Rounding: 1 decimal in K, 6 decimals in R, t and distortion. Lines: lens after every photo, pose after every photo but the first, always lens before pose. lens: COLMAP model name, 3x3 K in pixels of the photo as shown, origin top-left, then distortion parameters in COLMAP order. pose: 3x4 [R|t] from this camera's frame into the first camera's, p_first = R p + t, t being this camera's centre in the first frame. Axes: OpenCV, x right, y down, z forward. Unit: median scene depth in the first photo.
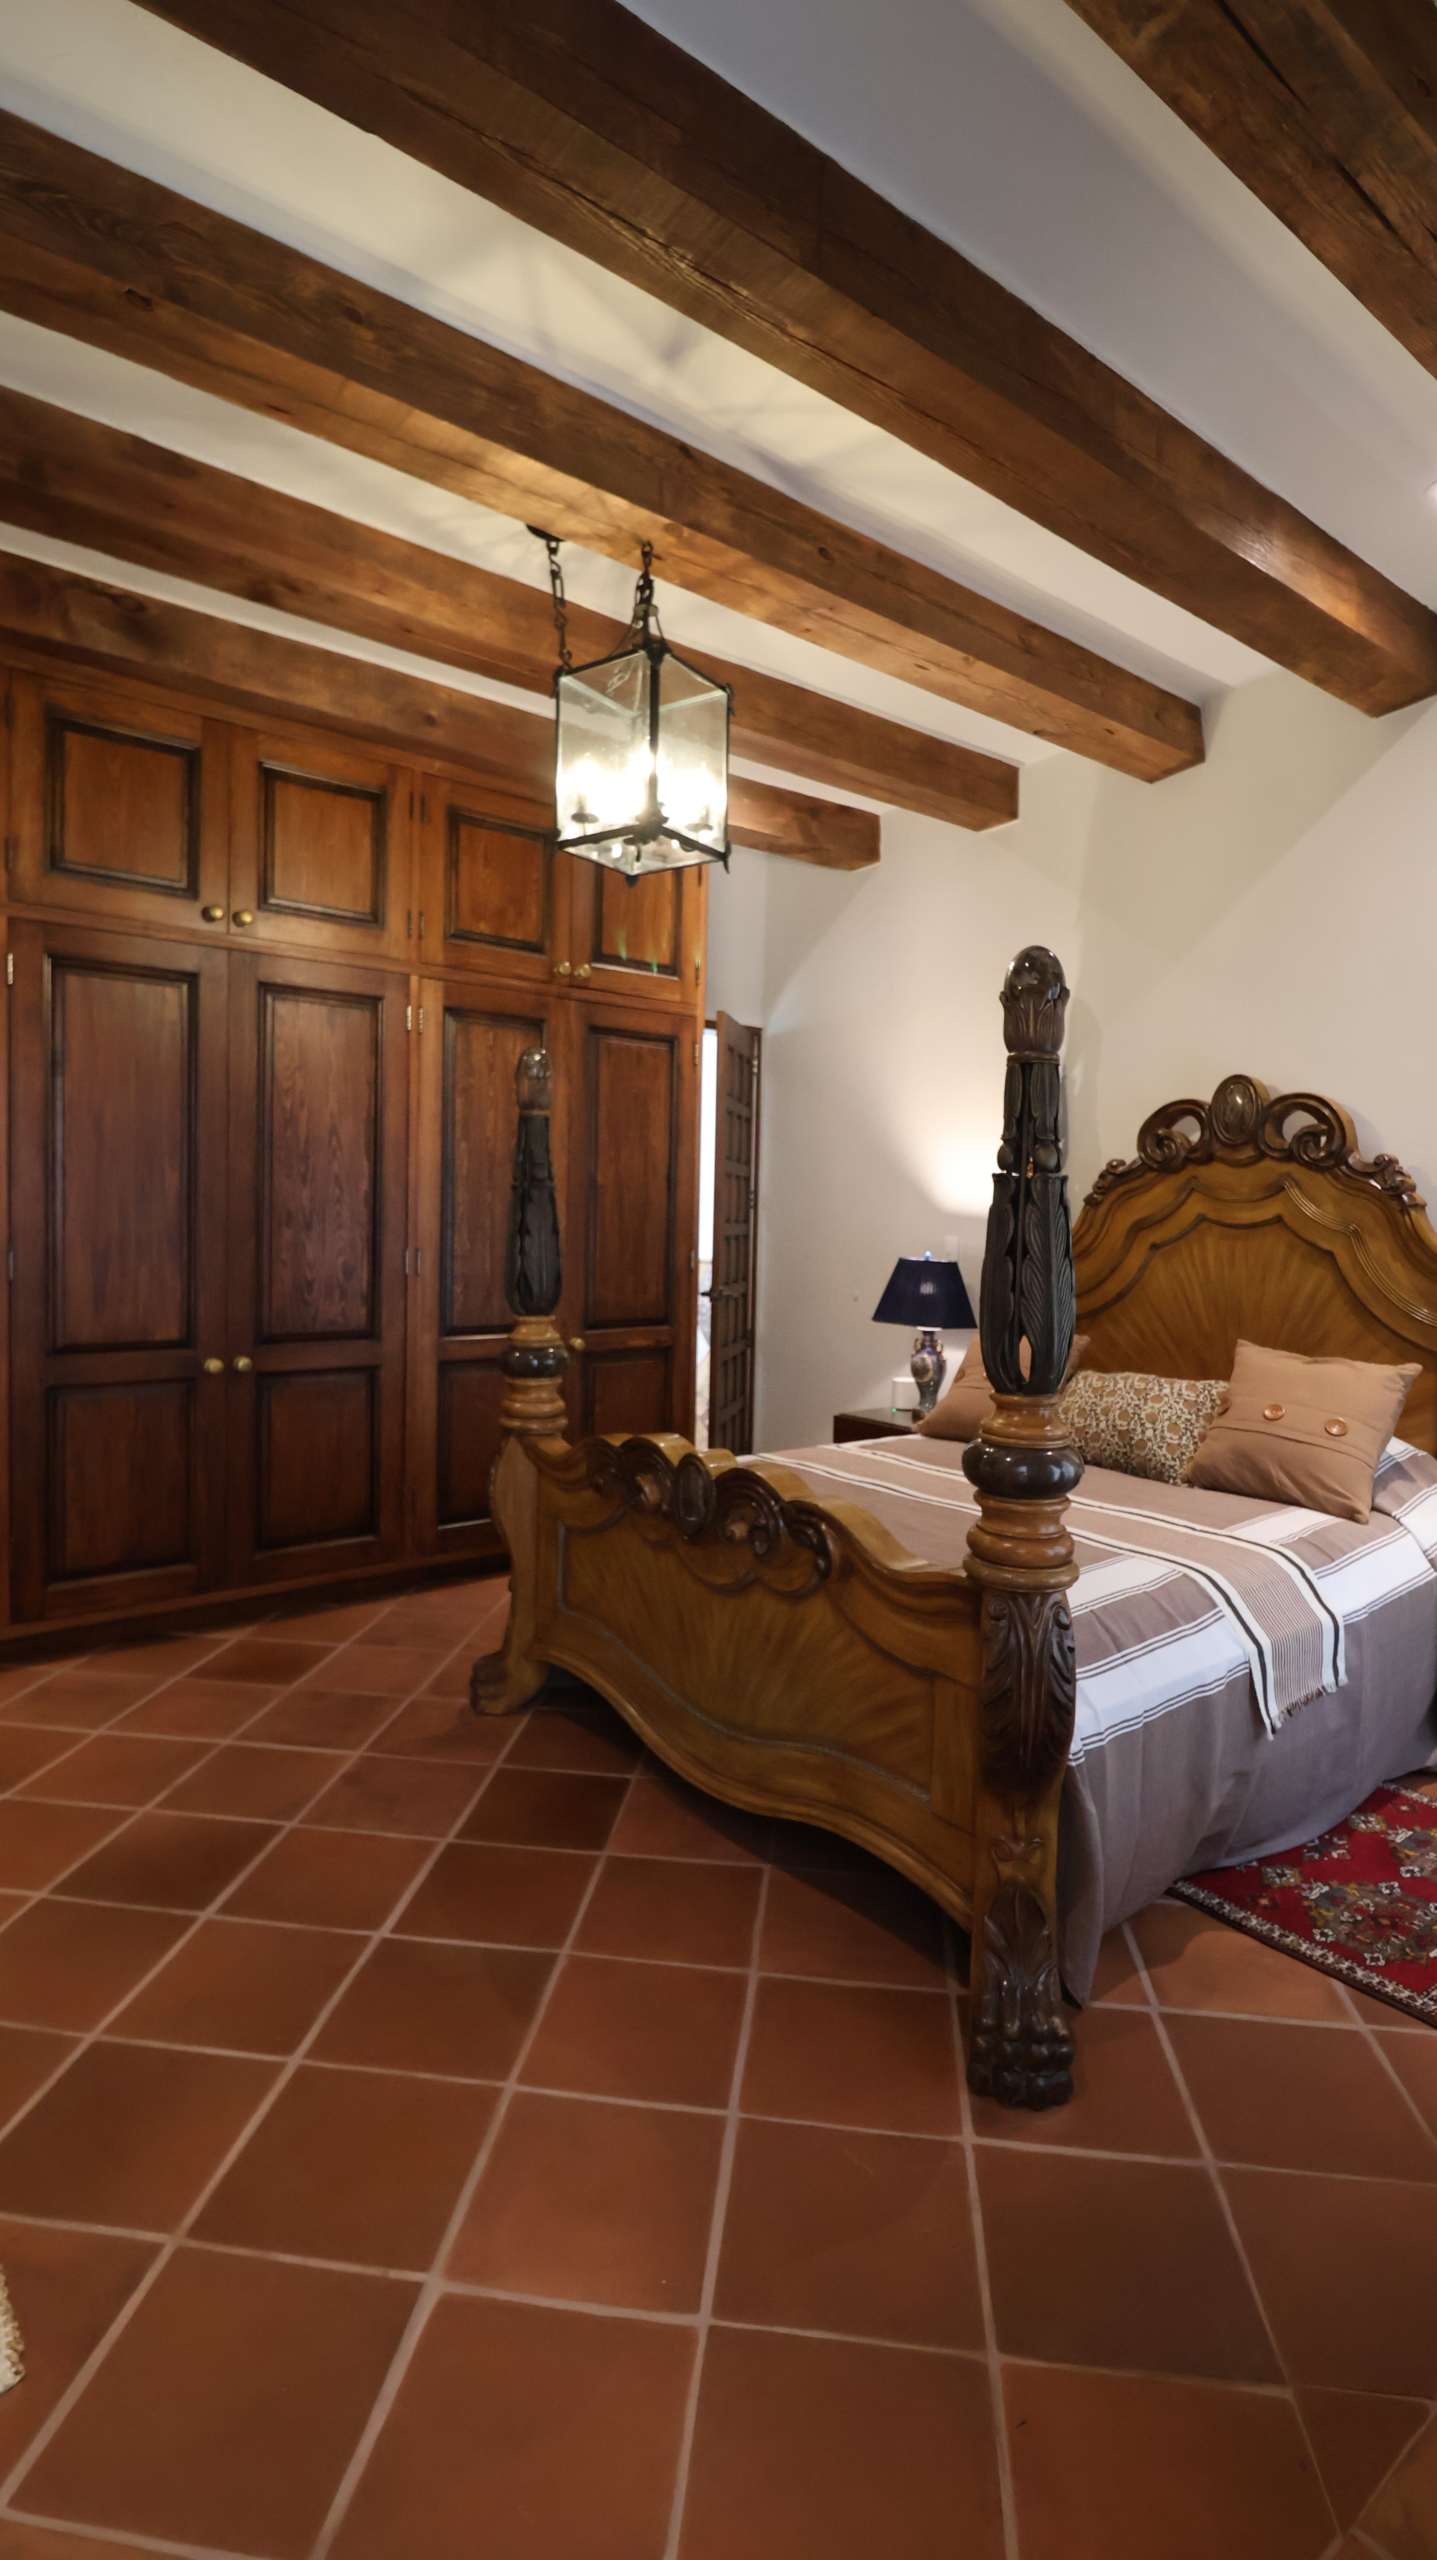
lens RADIAL K [[1166.6, 0, 724.6], [0, 1166.6, 1274.2], [0, 0, 1]] dist [-0.009235, -0.001211]
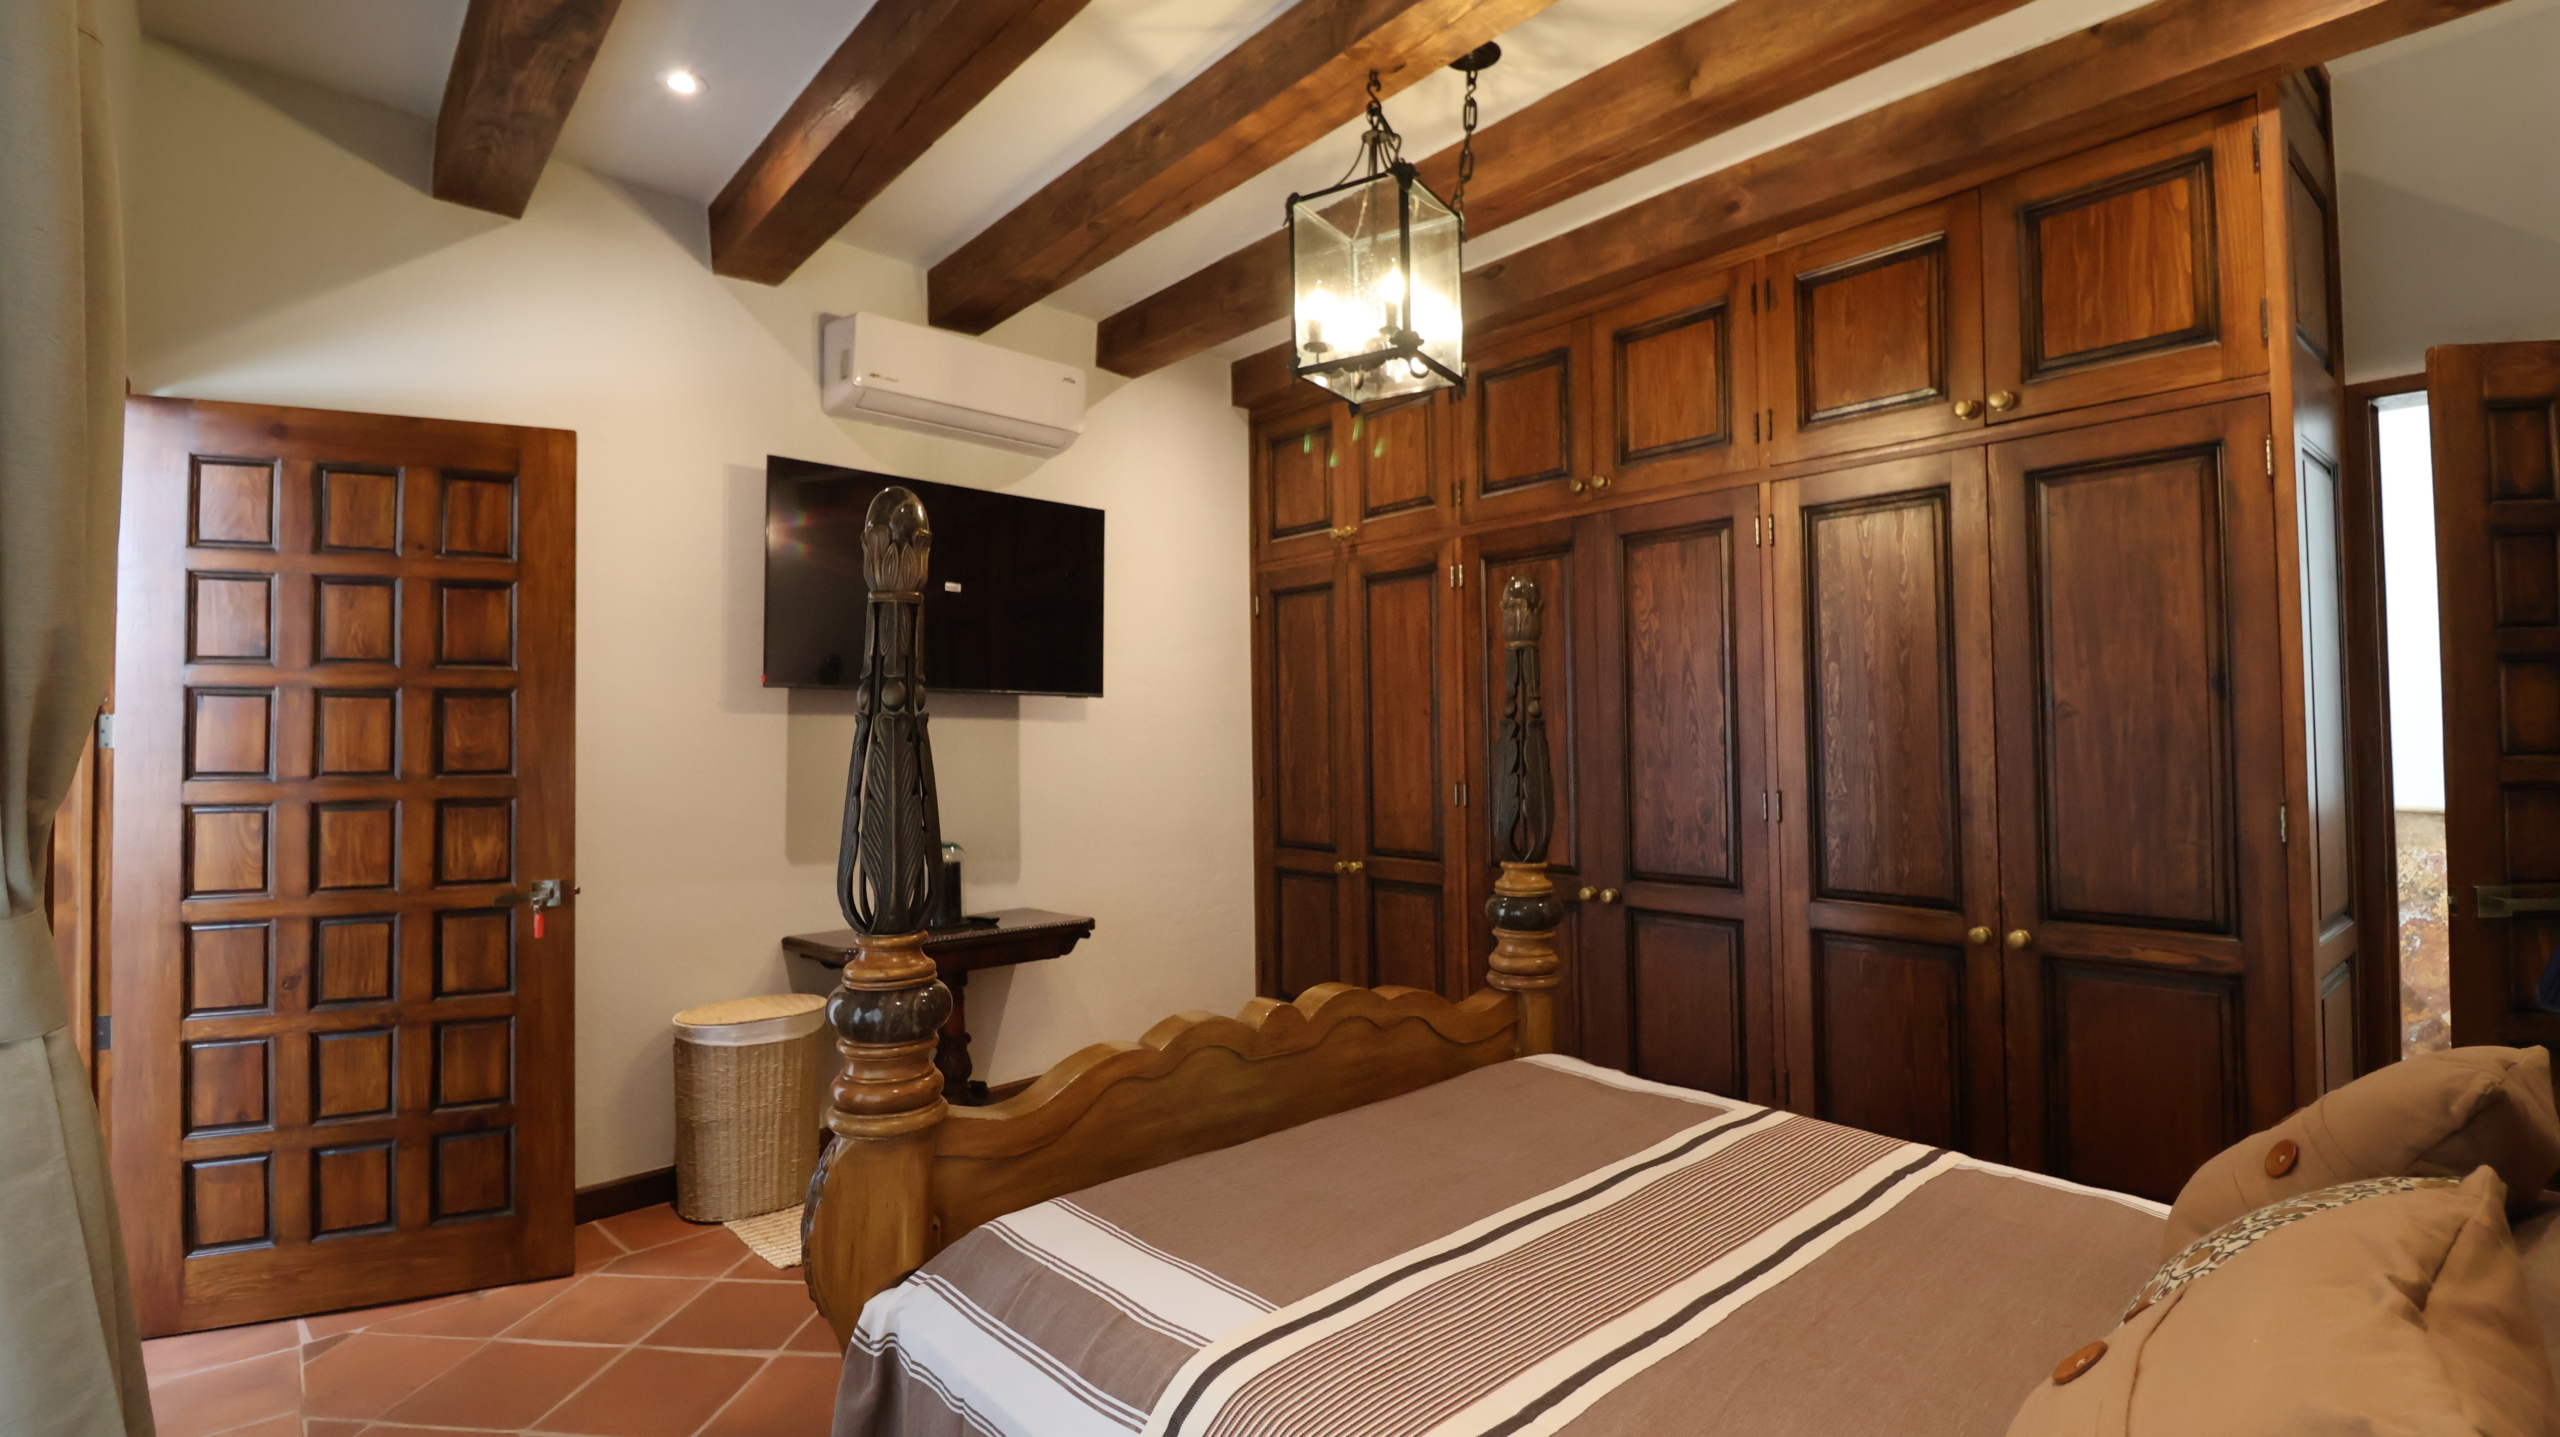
lens RADIAL K [[1166.6, 0, 1276.5], [0, 1166.6, 717.5], [0, 0, 1]] dist [-0.009235, -0.001211]
pose [[0.064557, -0.043803, -0.996952, 0.593305], [-0.042139, 0.998025, -0.046579, -0.021058], [0.997024, 0.045017, 0.062584, 0.588399]]
